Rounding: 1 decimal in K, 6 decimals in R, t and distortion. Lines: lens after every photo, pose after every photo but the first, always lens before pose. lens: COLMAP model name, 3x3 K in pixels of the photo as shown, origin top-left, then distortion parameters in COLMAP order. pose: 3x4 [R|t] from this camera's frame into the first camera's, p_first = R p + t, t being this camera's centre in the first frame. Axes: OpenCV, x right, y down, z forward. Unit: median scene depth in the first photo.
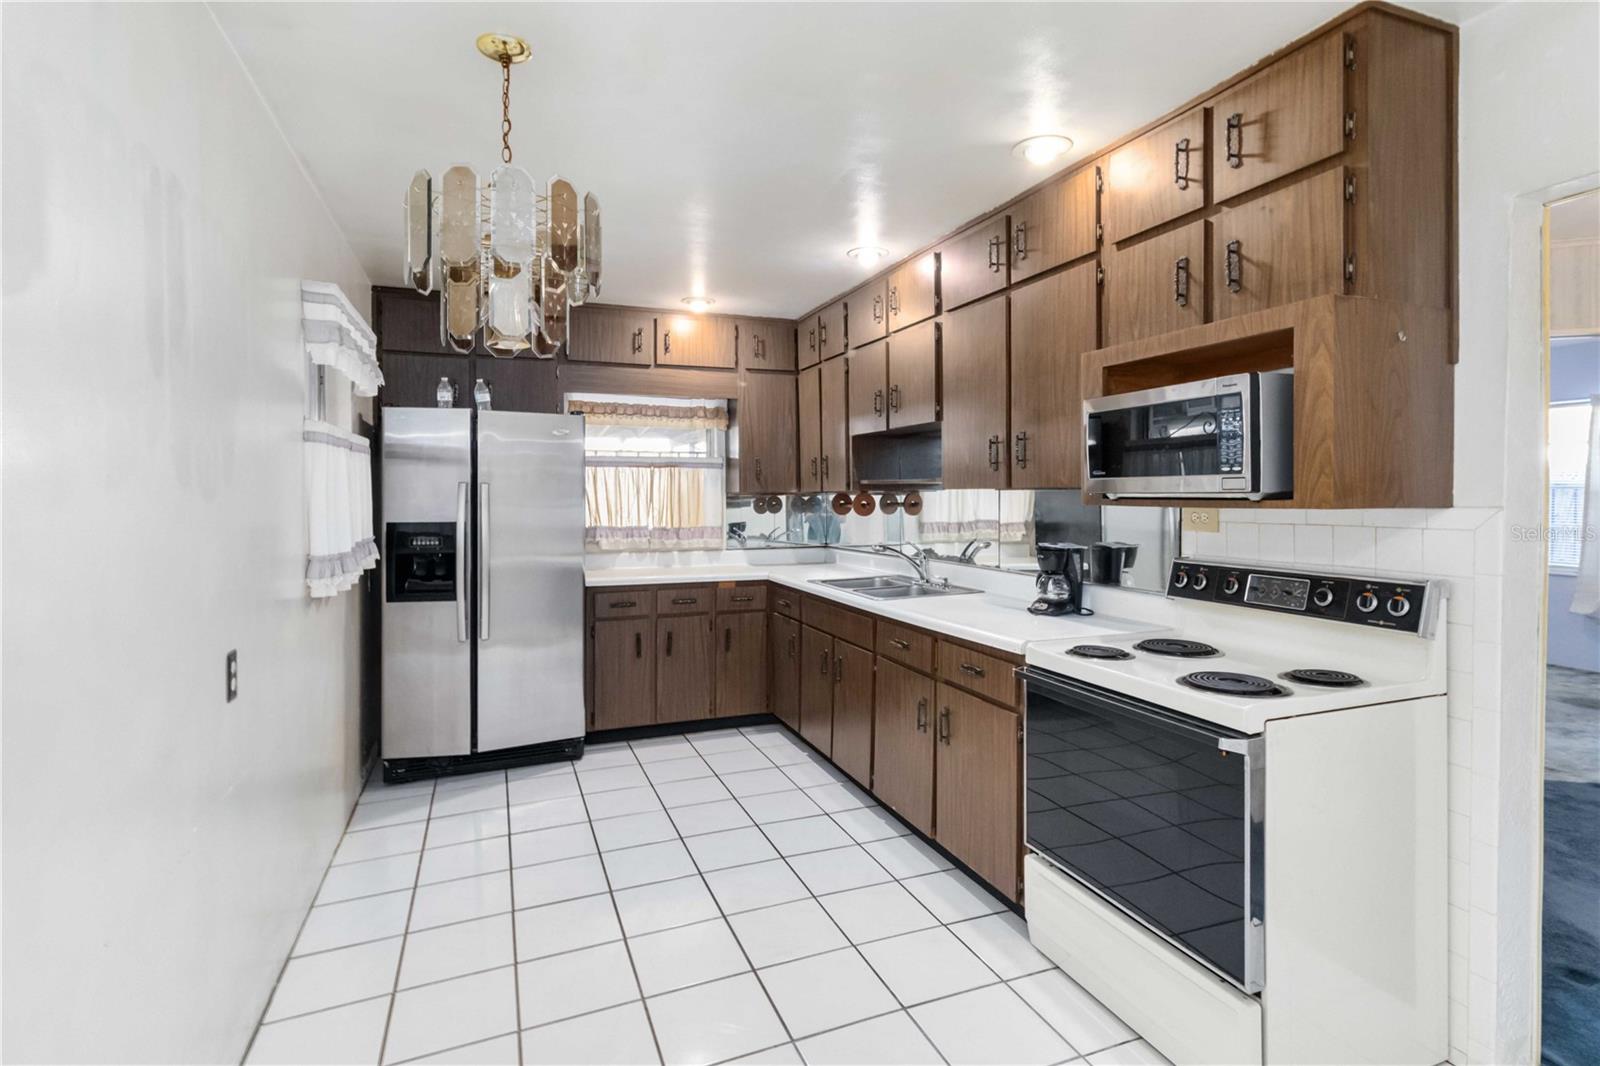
lens RADIAL K [[758.9, 0, 798.8], [0, 758.9, 489.6], [0, 0, 1]] dist [0.000048, 0.000035]
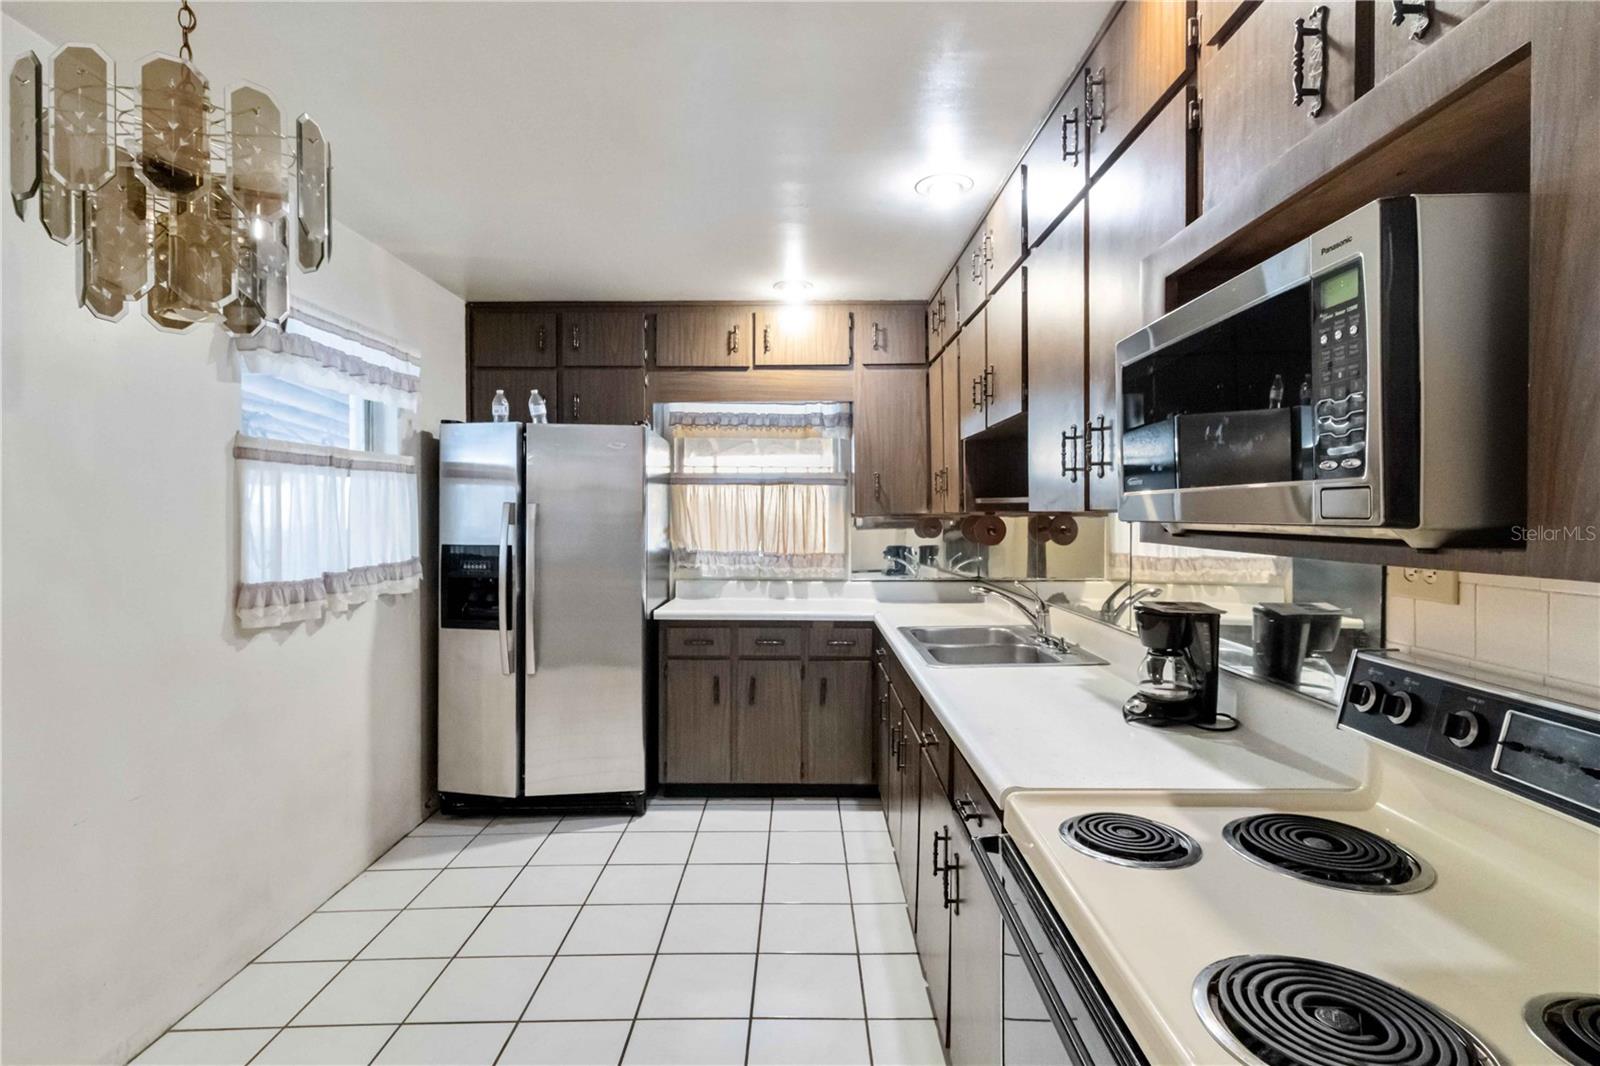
lens RADIAL K [[756.9, 0, 807.6], [0, 756.9, 512.8], [0, 0, 1]] dist [0.003399, 0.000280]
pose [[0.933475, 0.003155, -0.358629, 0.204069], [-0.001246, 0.999984, 0.005556, -0.002106], [0.358640, -0.004739, 0.933464, 0.244121]]
